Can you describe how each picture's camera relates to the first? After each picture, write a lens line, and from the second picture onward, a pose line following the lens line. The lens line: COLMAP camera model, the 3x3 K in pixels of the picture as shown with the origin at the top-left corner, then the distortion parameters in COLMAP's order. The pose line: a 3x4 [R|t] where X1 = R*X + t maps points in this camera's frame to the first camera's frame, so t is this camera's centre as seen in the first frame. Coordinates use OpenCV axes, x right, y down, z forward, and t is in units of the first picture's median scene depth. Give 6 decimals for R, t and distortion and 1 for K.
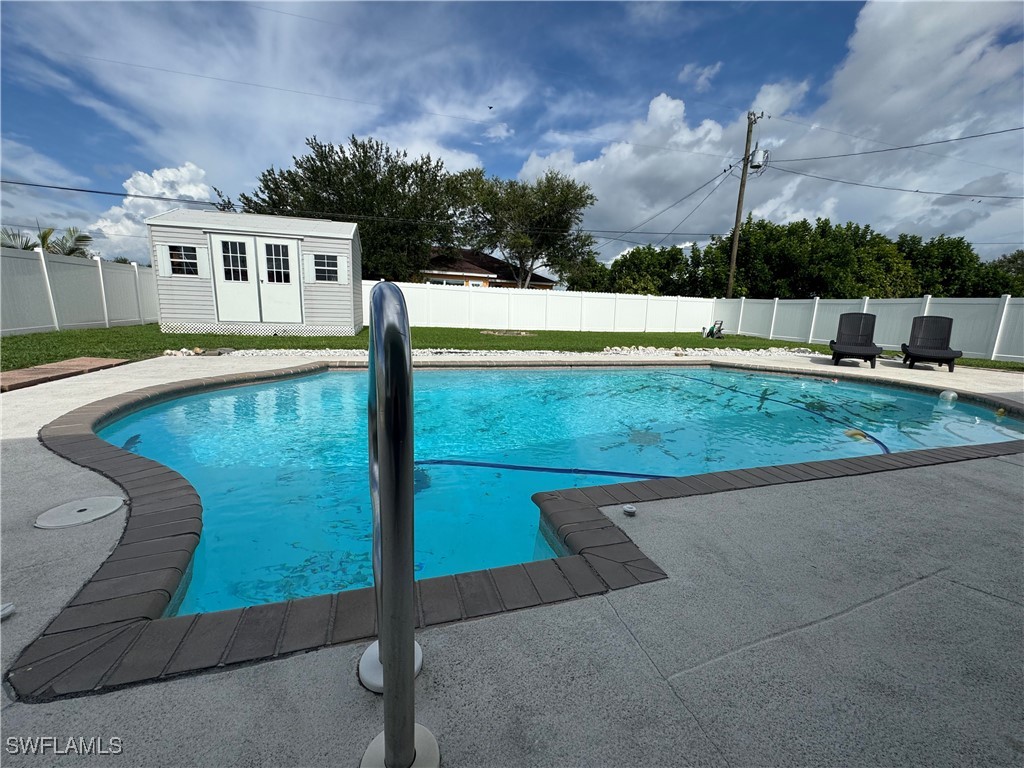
lens RADIAL K [[408.9, 0, 512.0], [0, 408.9, 384.0], [0, 0, 1]] dist [-0.001883, -0.000078]
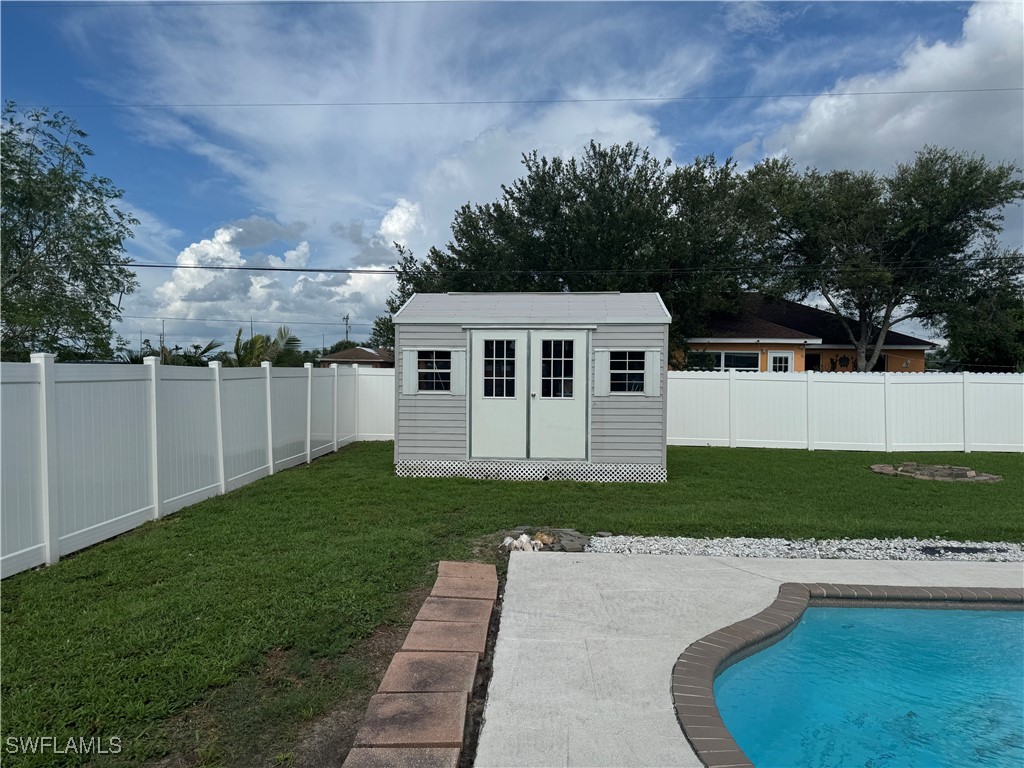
lens RADIAL K [[729.2, 0, 512.0], [0, 729.2, 384.0], [0, 0, 1]] dist [0.007924, 0.002676]
pose [[0.939188, -0.022648, -0.342655, -0.122322], [-0.037998, 0.984842, -0.169242, -0.036413], [0.341294, 0.171971, 0.924091, -0.039222]]
